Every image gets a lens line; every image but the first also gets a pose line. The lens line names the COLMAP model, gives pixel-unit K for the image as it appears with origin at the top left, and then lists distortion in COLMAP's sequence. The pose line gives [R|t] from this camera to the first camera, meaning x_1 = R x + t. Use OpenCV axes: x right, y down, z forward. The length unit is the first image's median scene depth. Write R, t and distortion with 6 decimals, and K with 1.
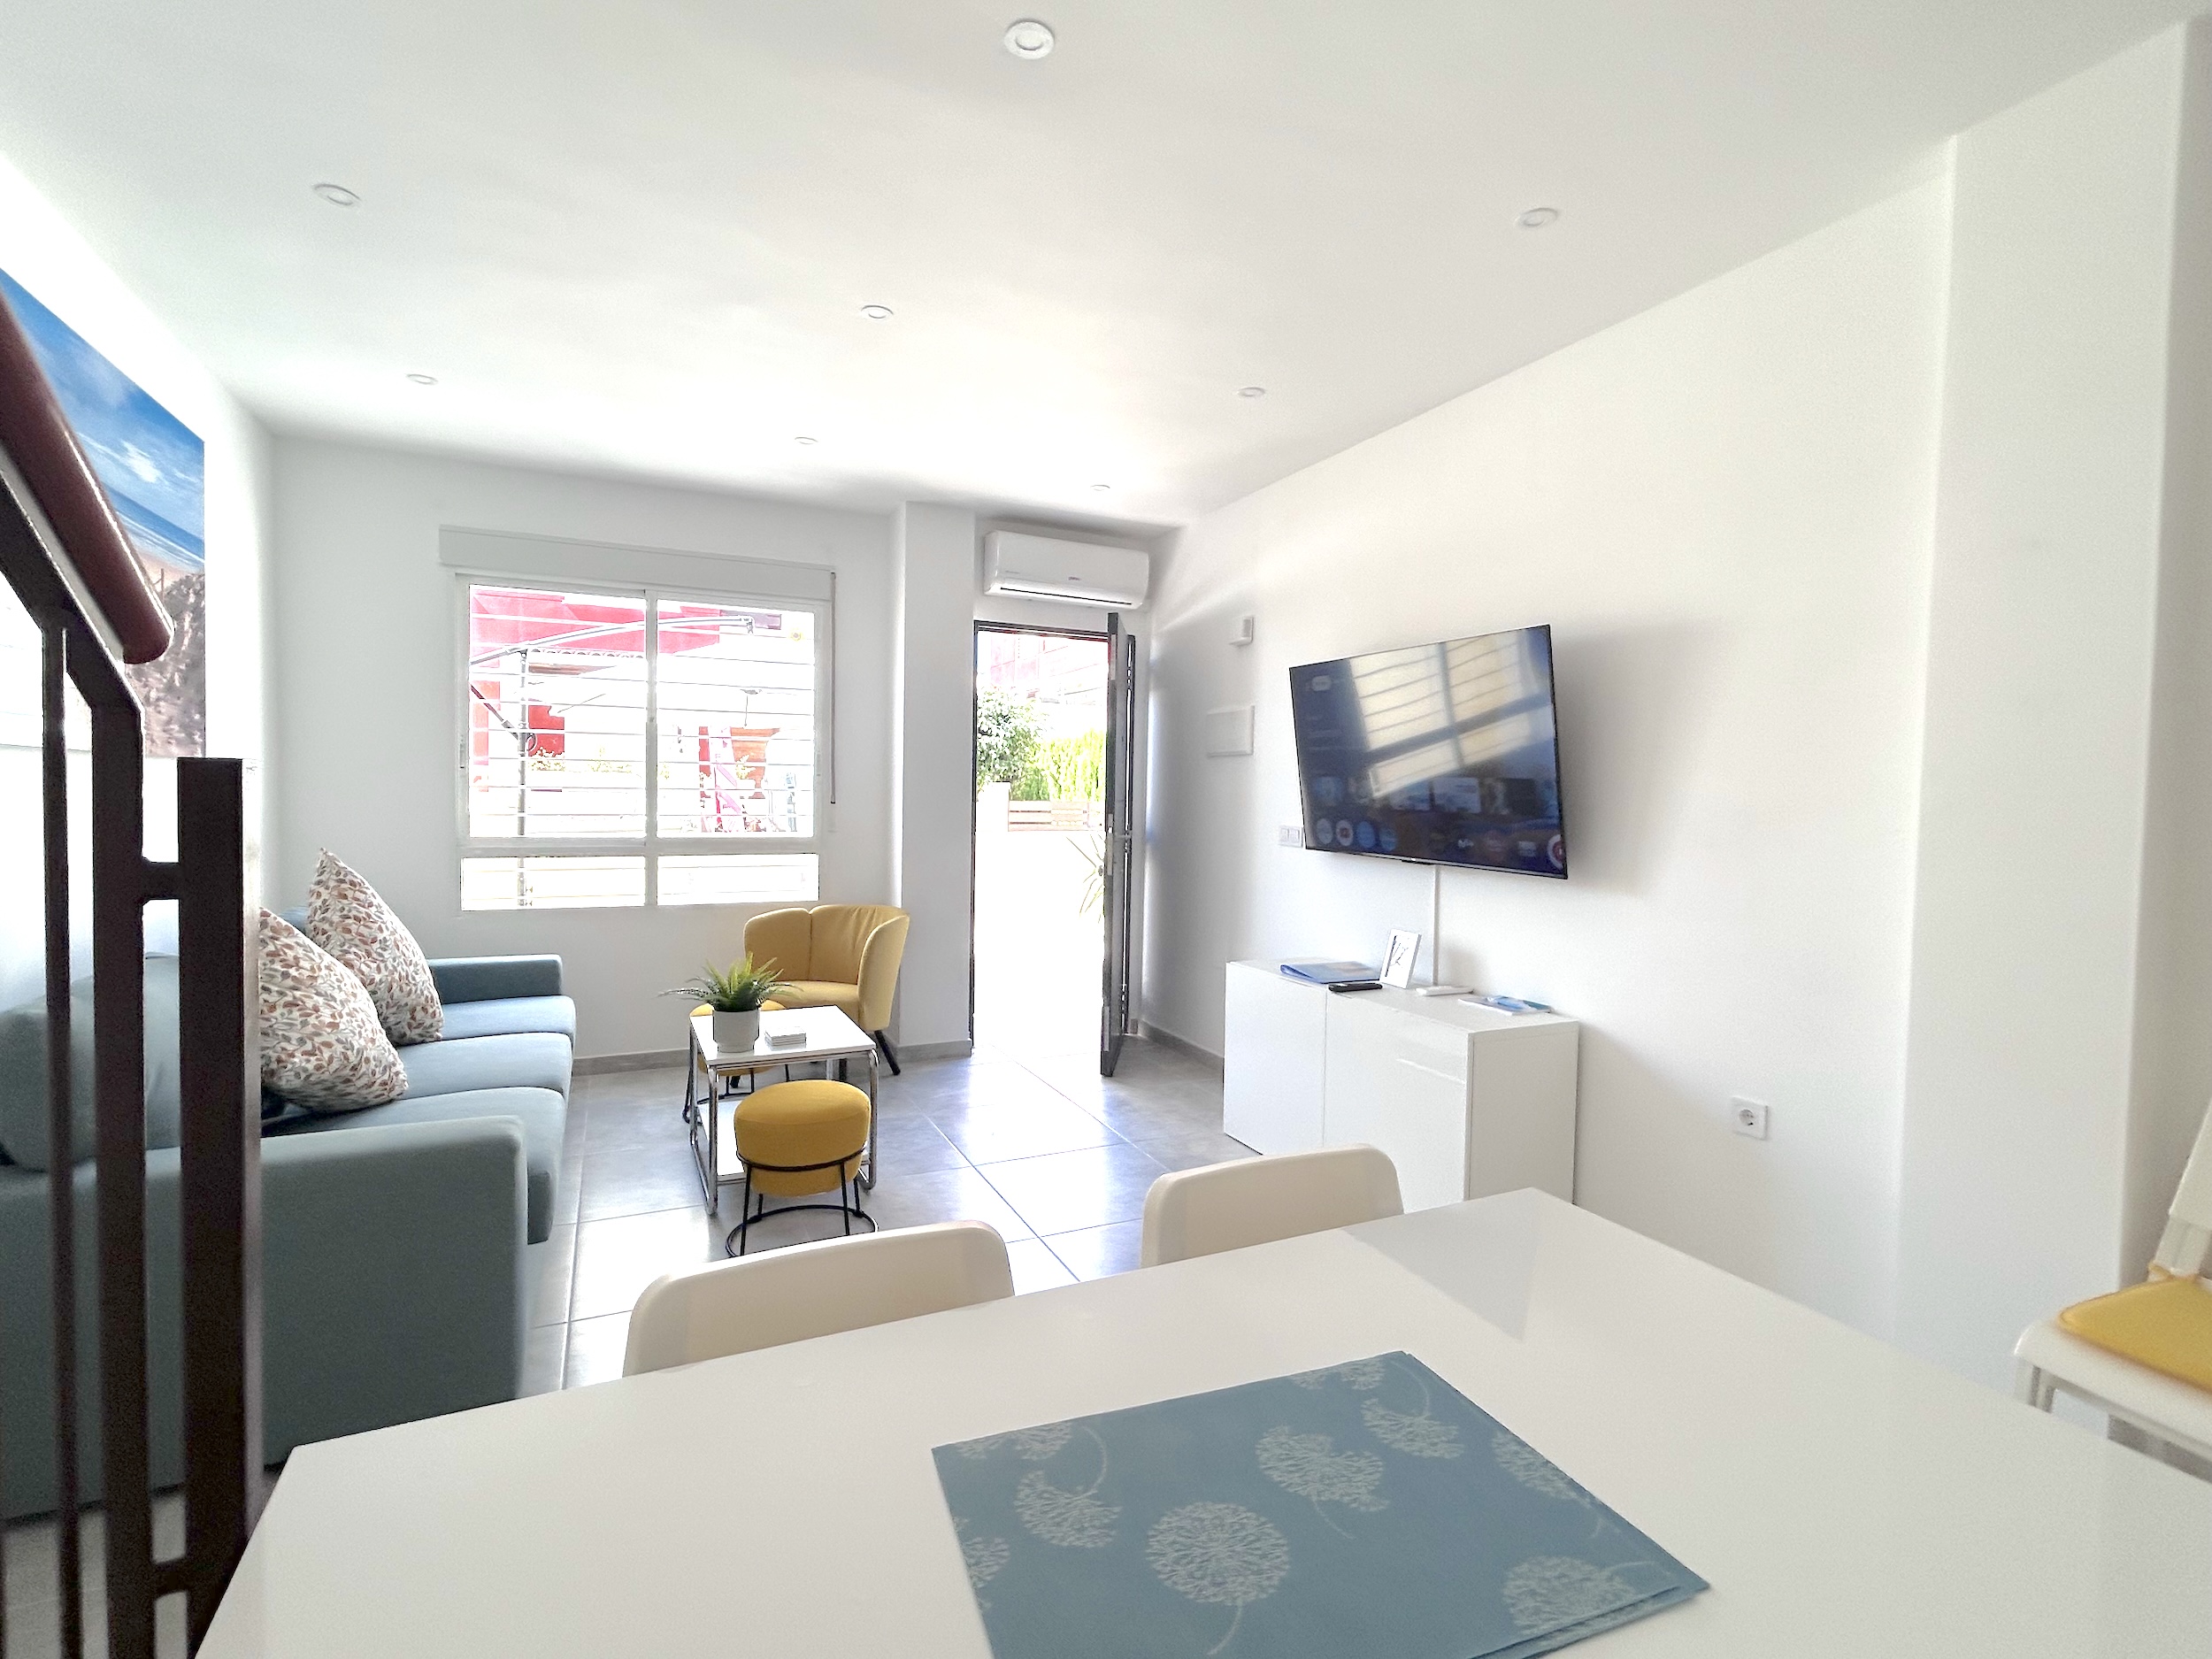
lens RADIAL K [[1023.4, 0, 1086.5], [0, 1023.4, 835.8], [0, 0, 1]] dist [0.003714, -0.000755]
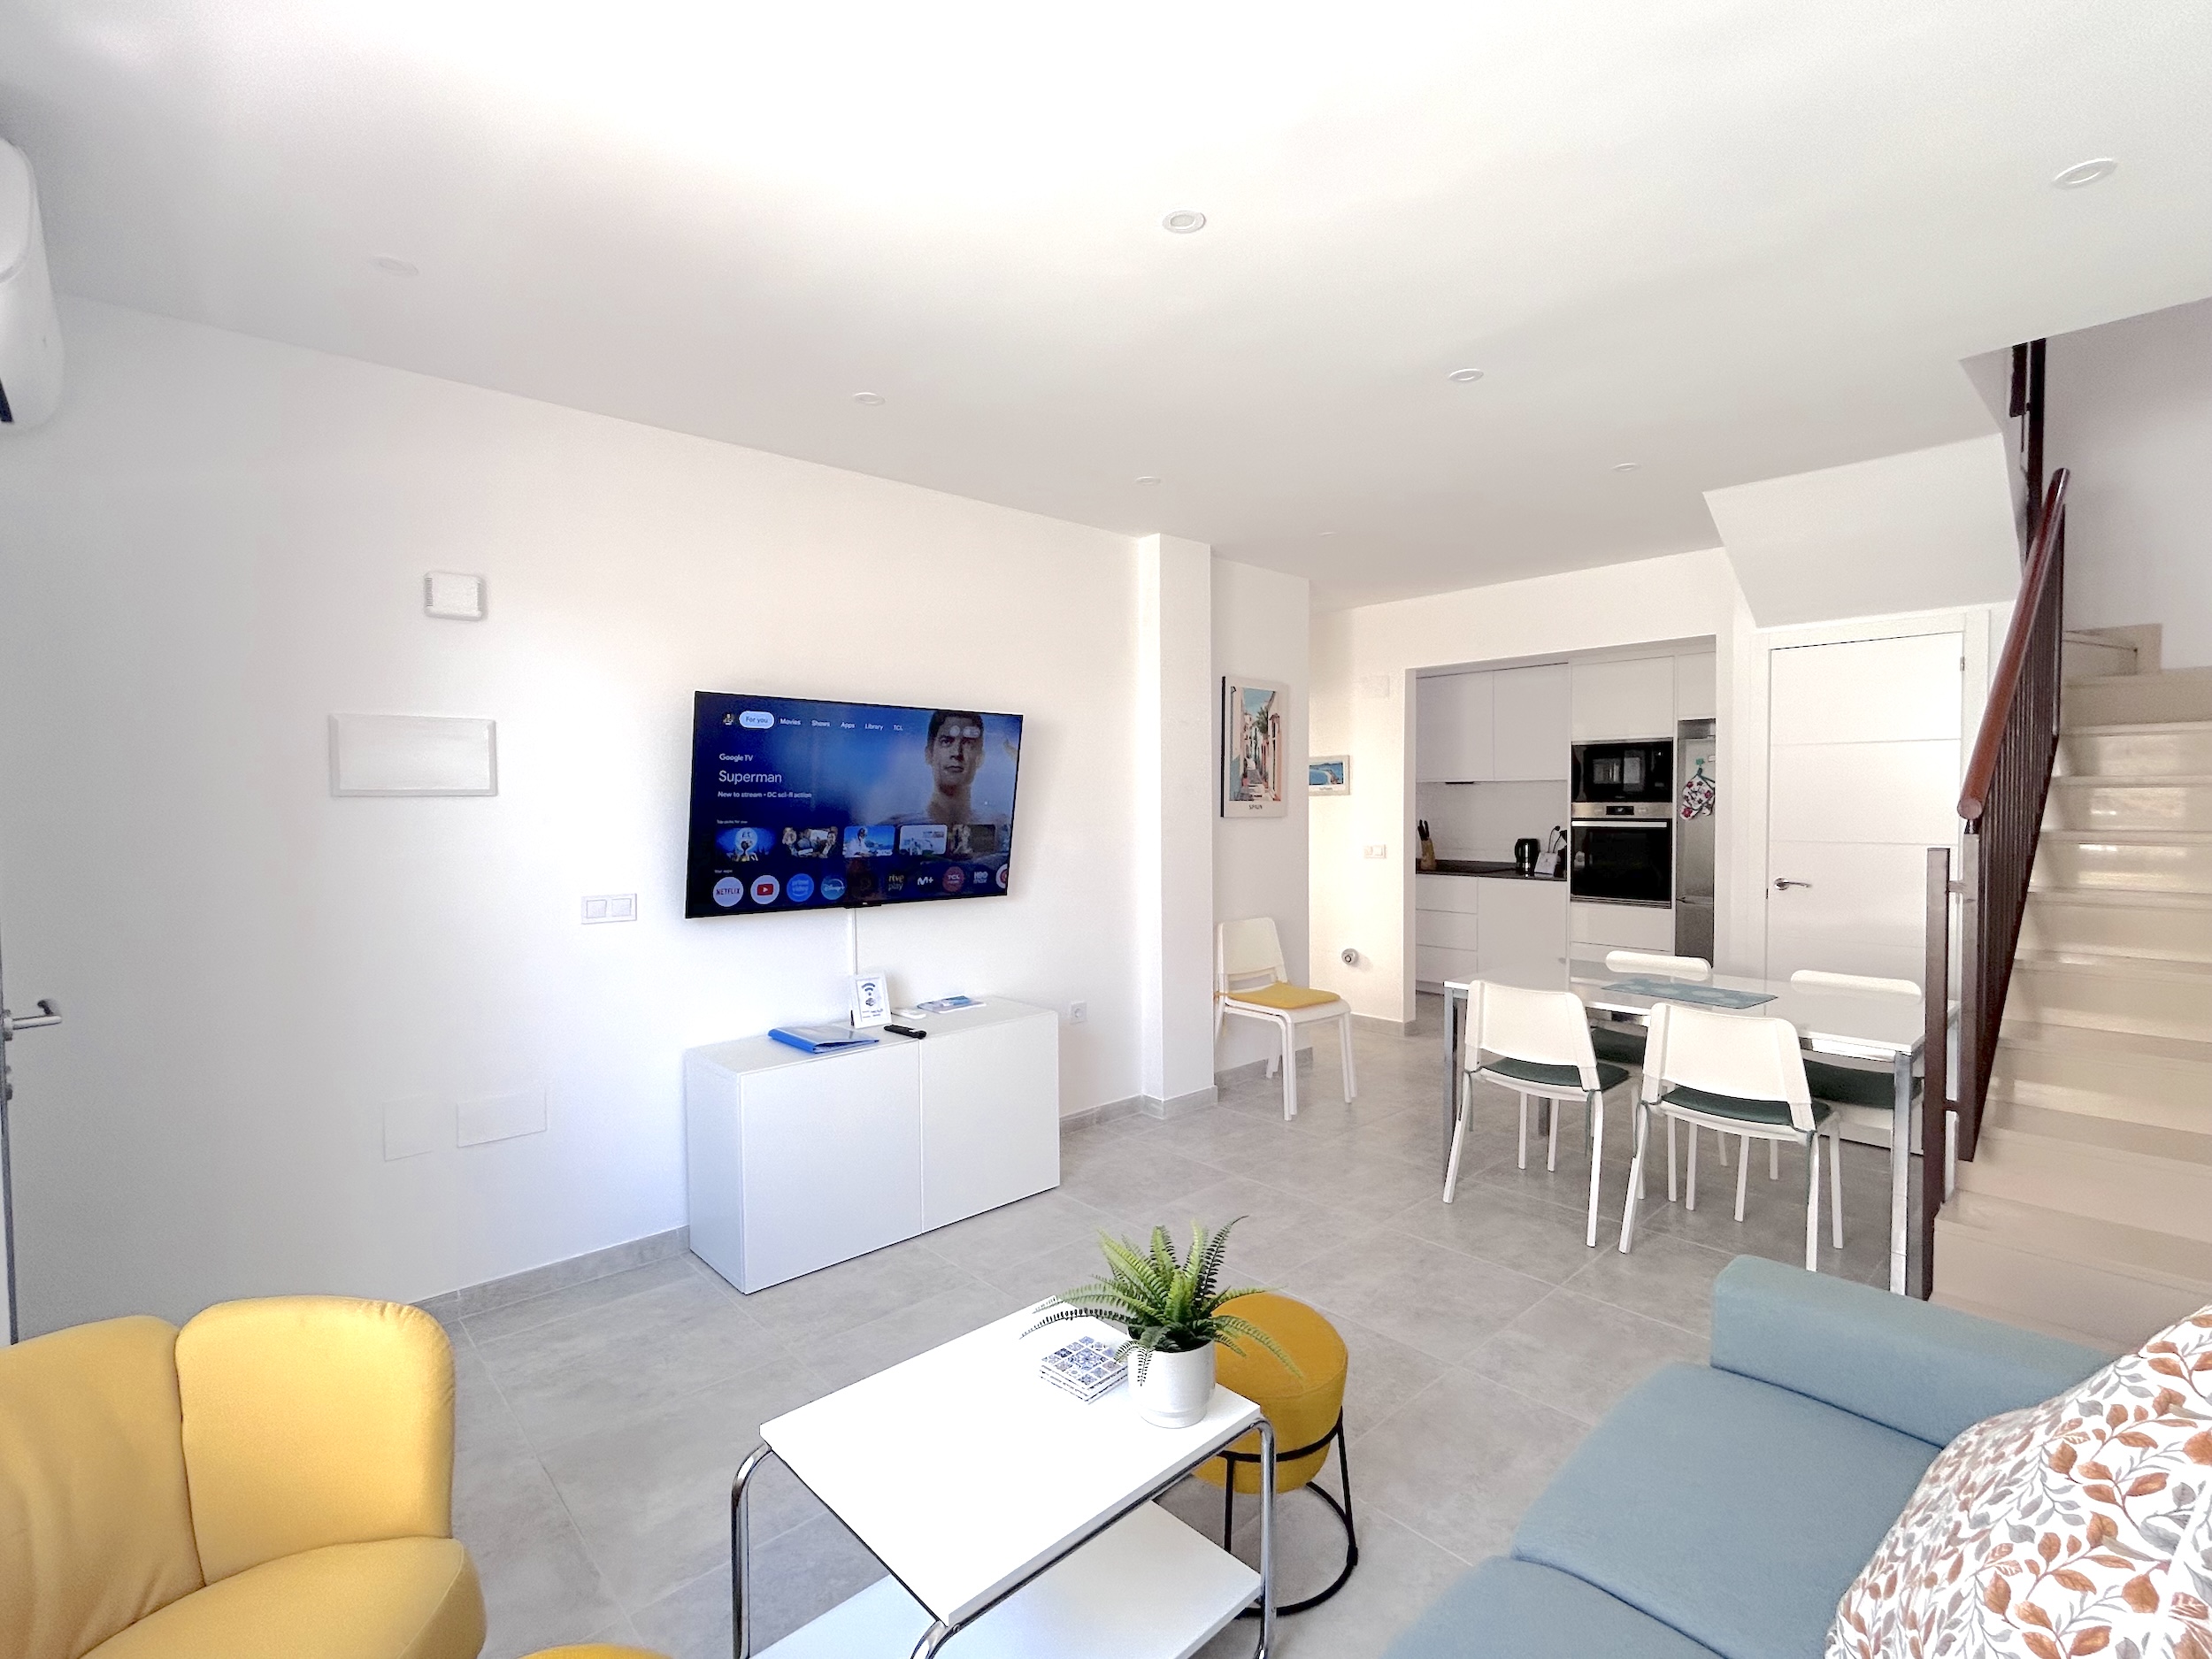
lens RADIAL K [[1023.4, 0, 1100.9], [0, 1023.4, 812.0], [0, 0, 1]] dist [0.003714, -0.000755]
pose [[-0.309720, -0.027519, 0.950429, -0.670786], [0.040934, 0.998268, 0.042244, -0.094432], [-0.949946, 0.051989, -0.308057, 0.979448]]
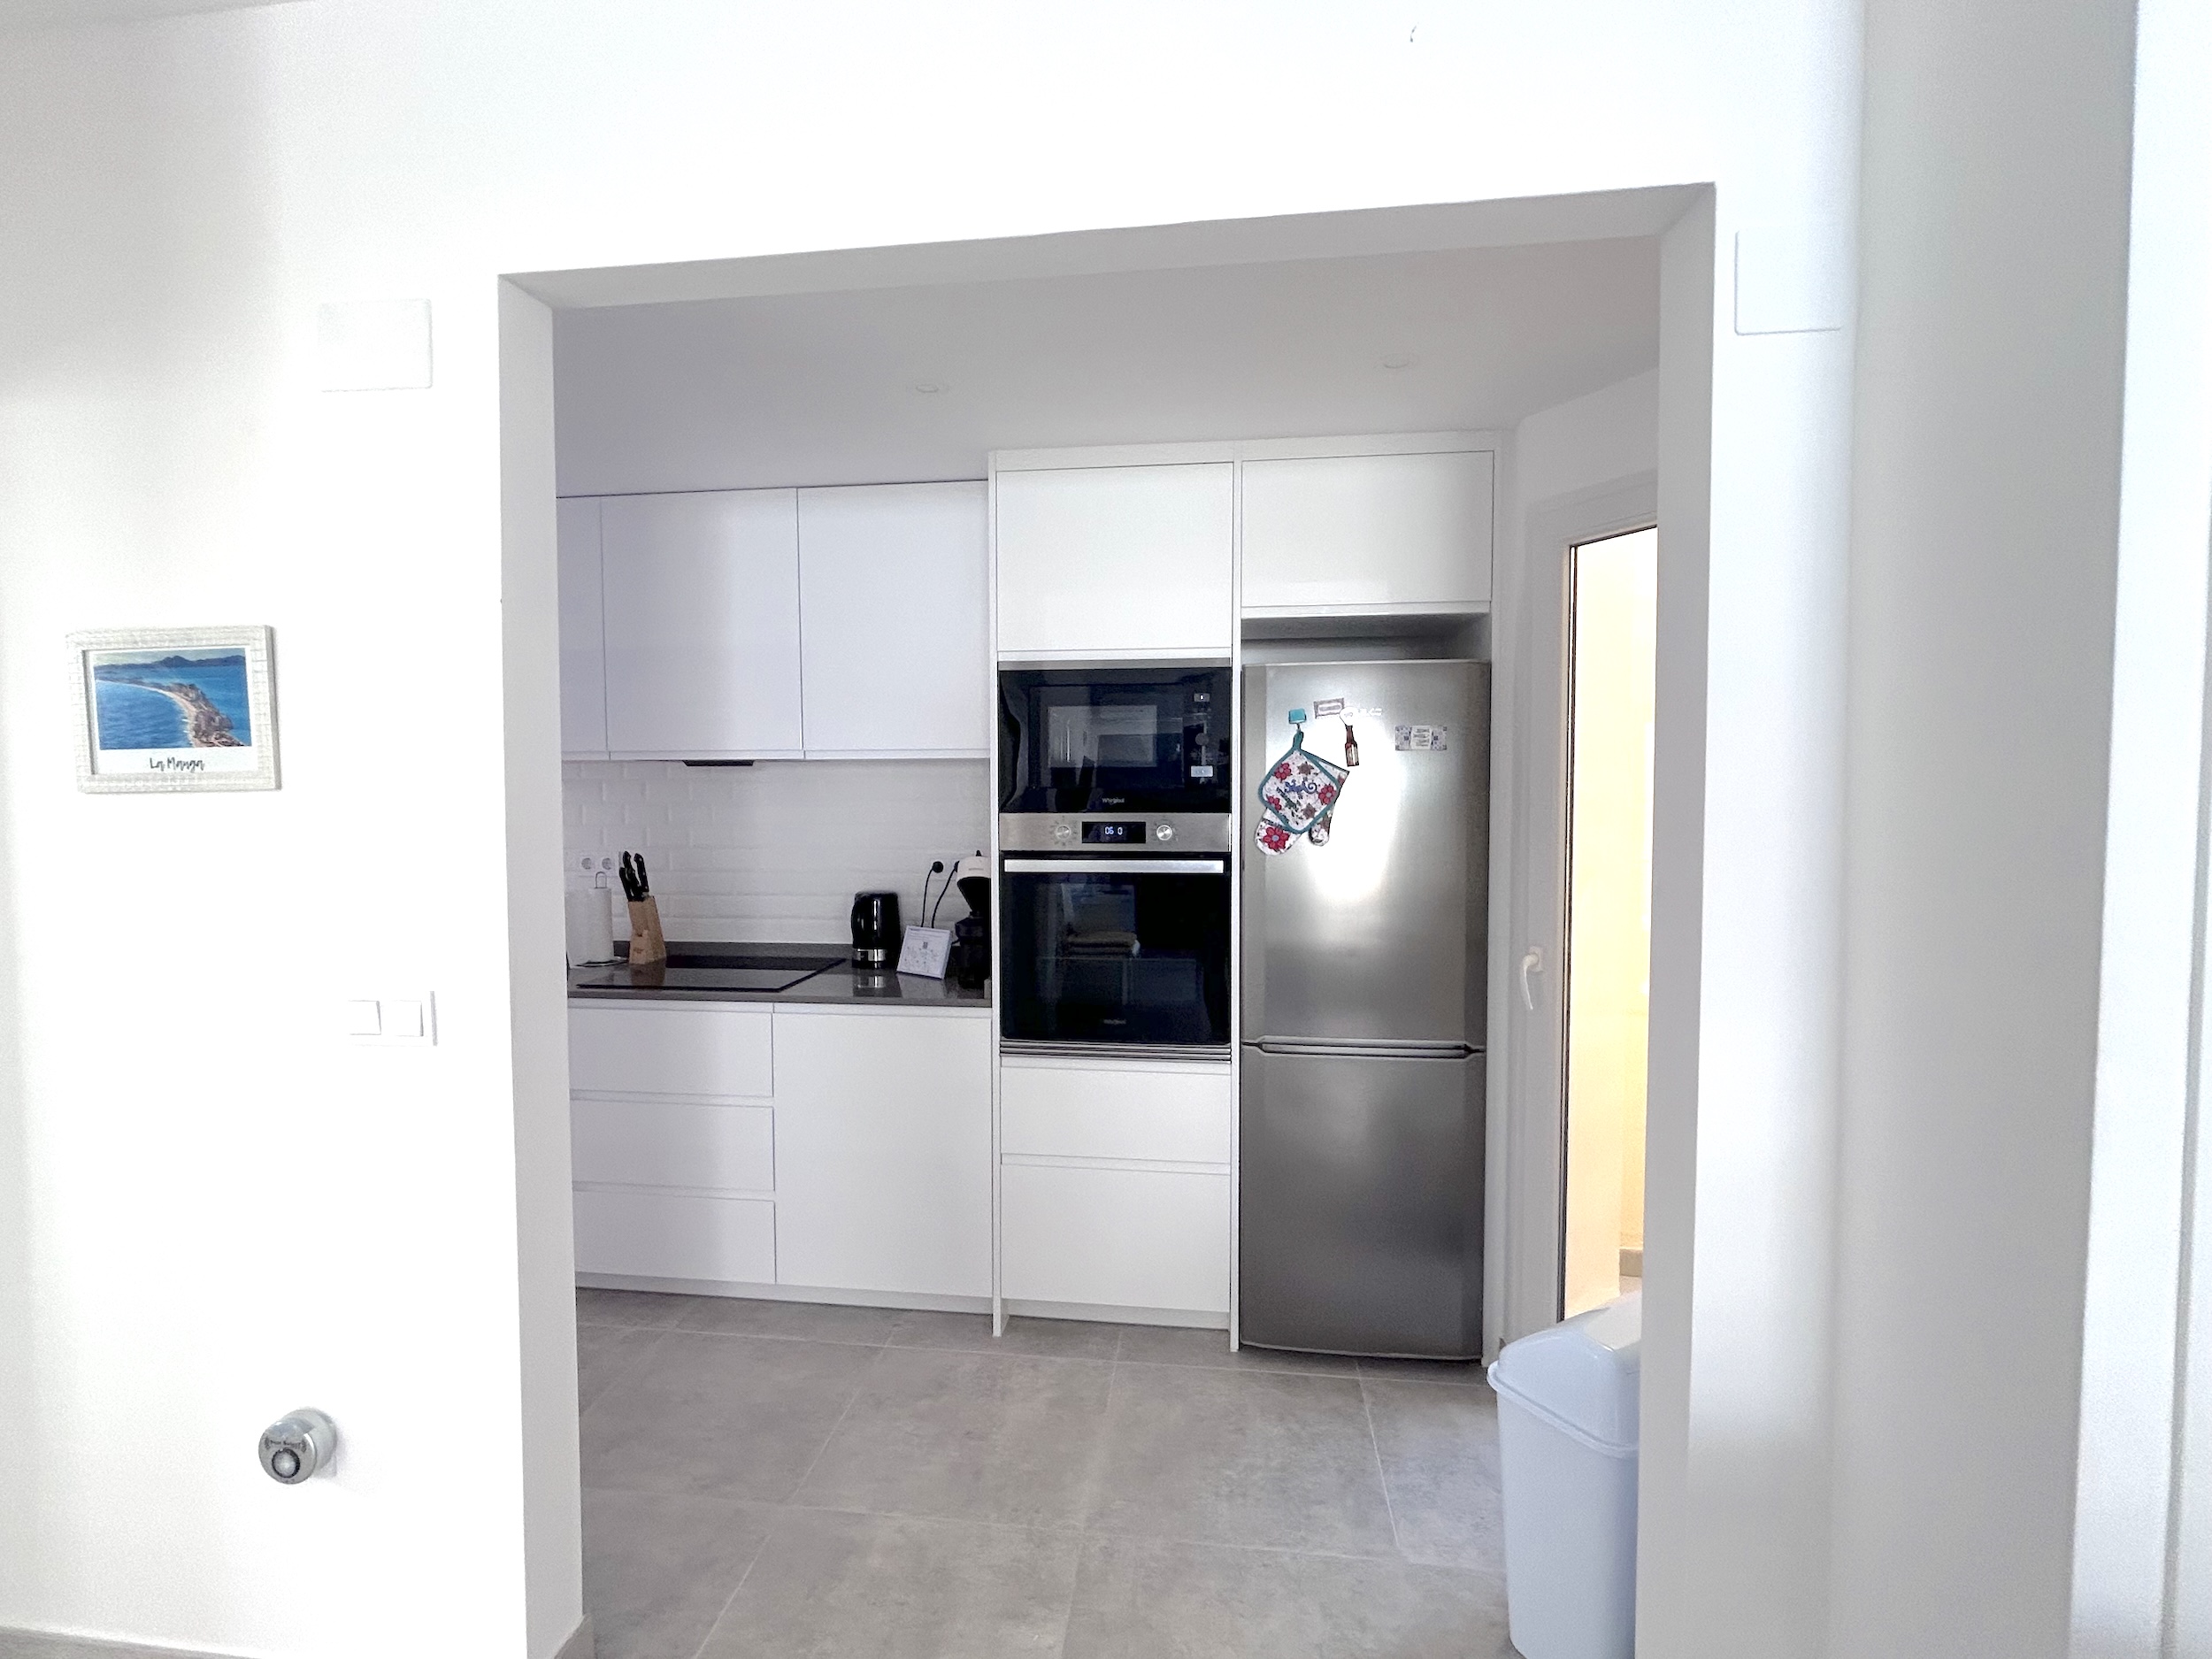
lens RADIAL K [[1023.4, 0, 1099.2], [0, 1023.4, 839.9], [0, 0, 1]] dist [0.003714, -0.000755]
pose [[-0.850020, -0.038553, 0.525338, 0.304045], [0.009297, 0.996065, 0.088141, -0.047574], [-0.526669, 0.079806, -0.846316, 0.248348]]
